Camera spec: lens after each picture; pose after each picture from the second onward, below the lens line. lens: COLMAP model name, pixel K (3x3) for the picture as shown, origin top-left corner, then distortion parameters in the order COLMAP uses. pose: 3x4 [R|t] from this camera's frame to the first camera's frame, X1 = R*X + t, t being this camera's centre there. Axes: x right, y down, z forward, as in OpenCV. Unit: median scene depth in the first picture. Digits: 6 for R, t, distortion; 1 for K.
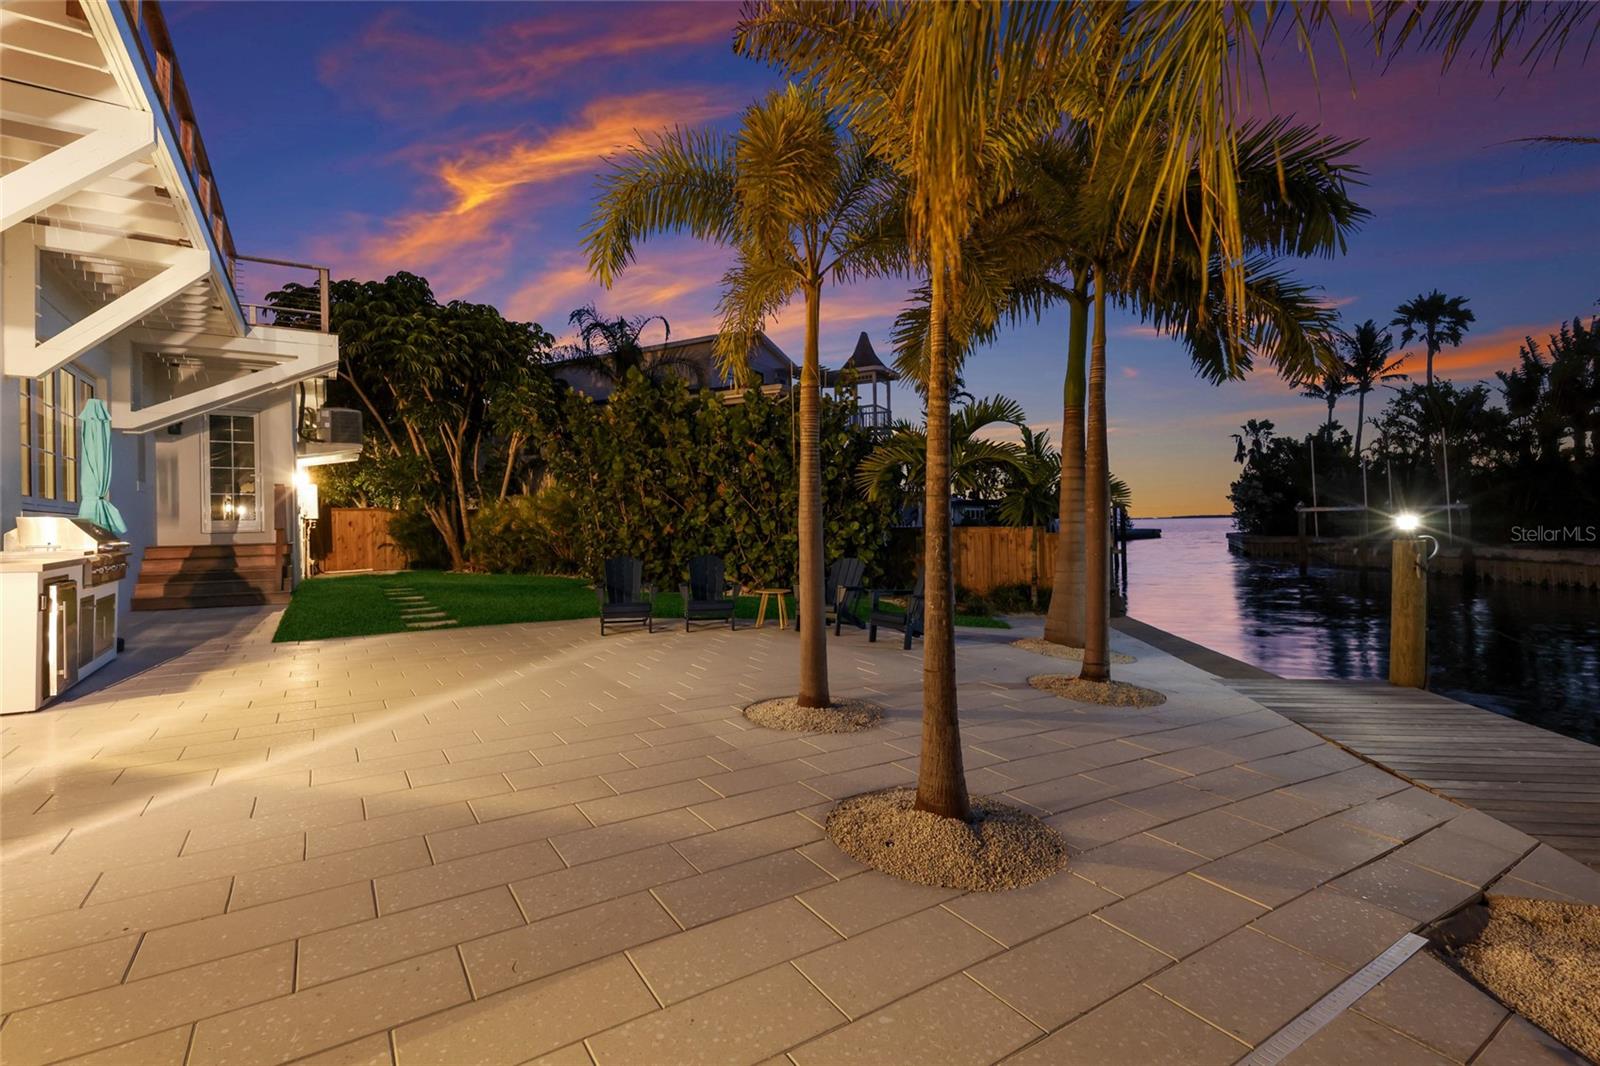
lens RADIAL K [[719.1, 0, 800.0], [0, 719.1, 533.0], [0, 0, 1]] dist [0.001204, 0.000151]
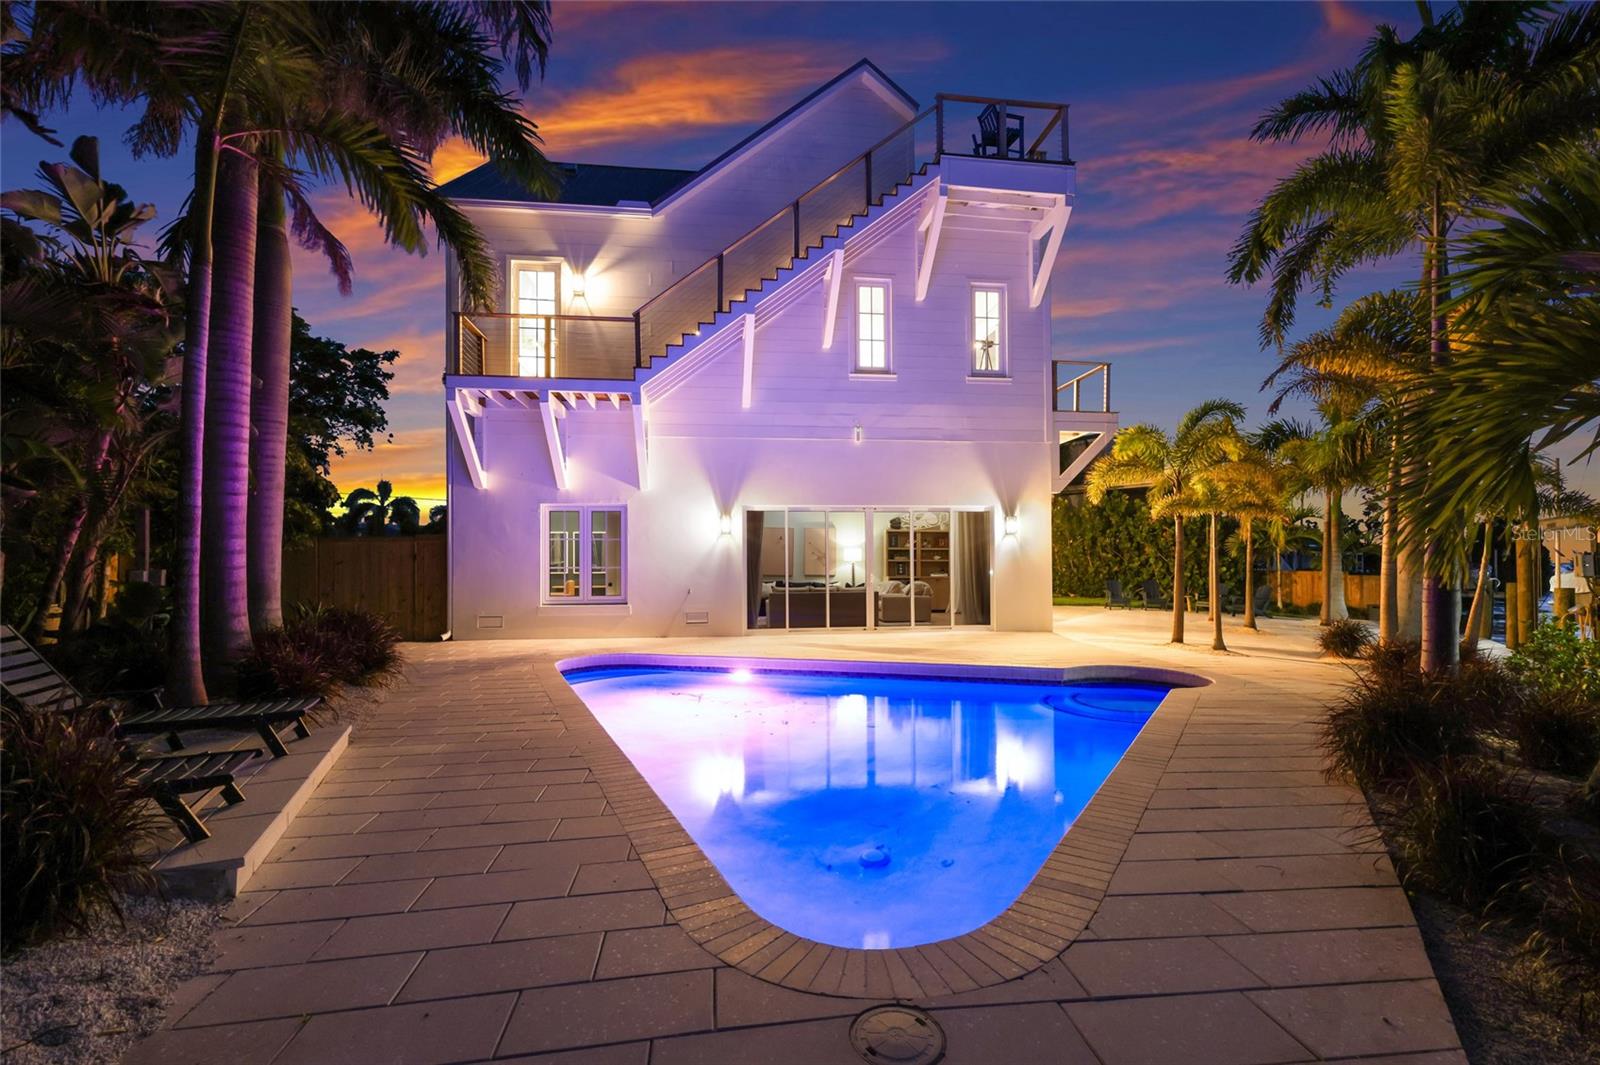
lens RADIAL K [[714.8, 0, 793.7], [0, 714.8, 554.5], [0, 0, 1]] dist [0.020035, -0.000195]
pose [[0.890237, 0.011927, -0.455341, -0.071541], [-0.021405, 0.999648, -0.015665, 0.006109], [0.454994, 0.023692, 0.890179, -1.236999]]
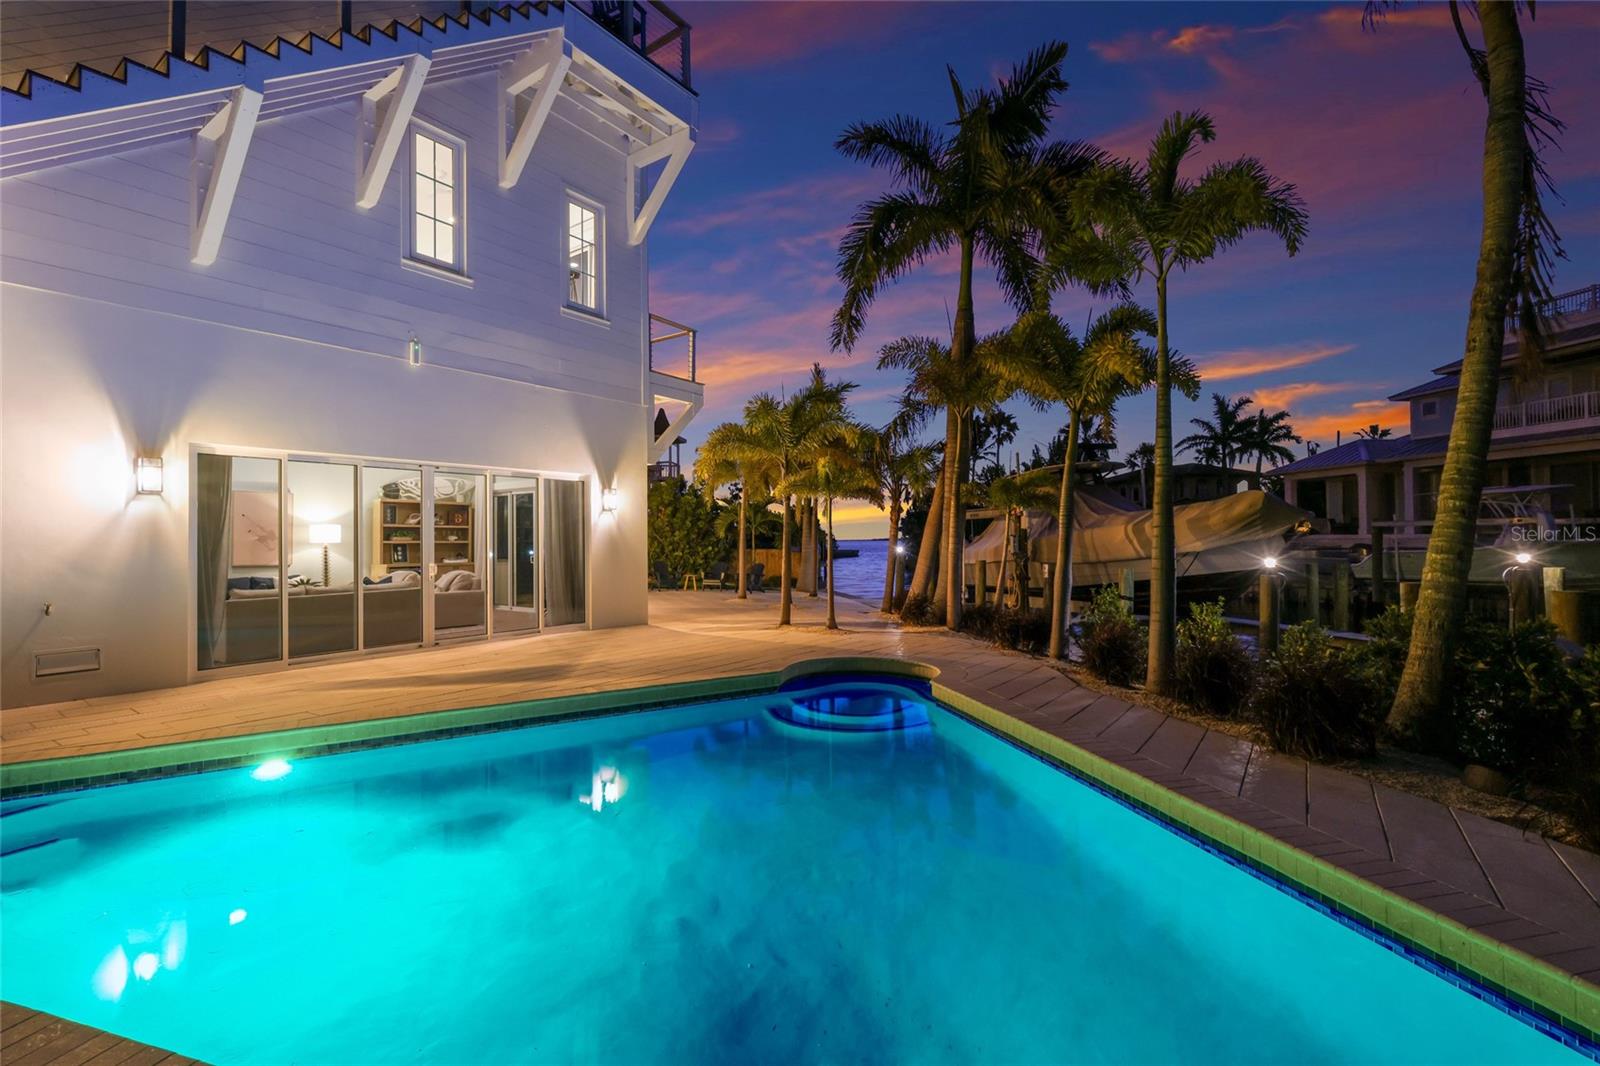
lens RADIAL K [[716.5, 0, 800.0], [0, 716.5, 533.0], [0, 0, 1]] dist [0.004117, -0.000622]
pose [[0.930668, 0.016831, 0.365477, -0.425943], [-0.007143, 0.999587, -0.027843, 0.001946], [-0.365794, 0.023302, 0.930404, -1.012044]]
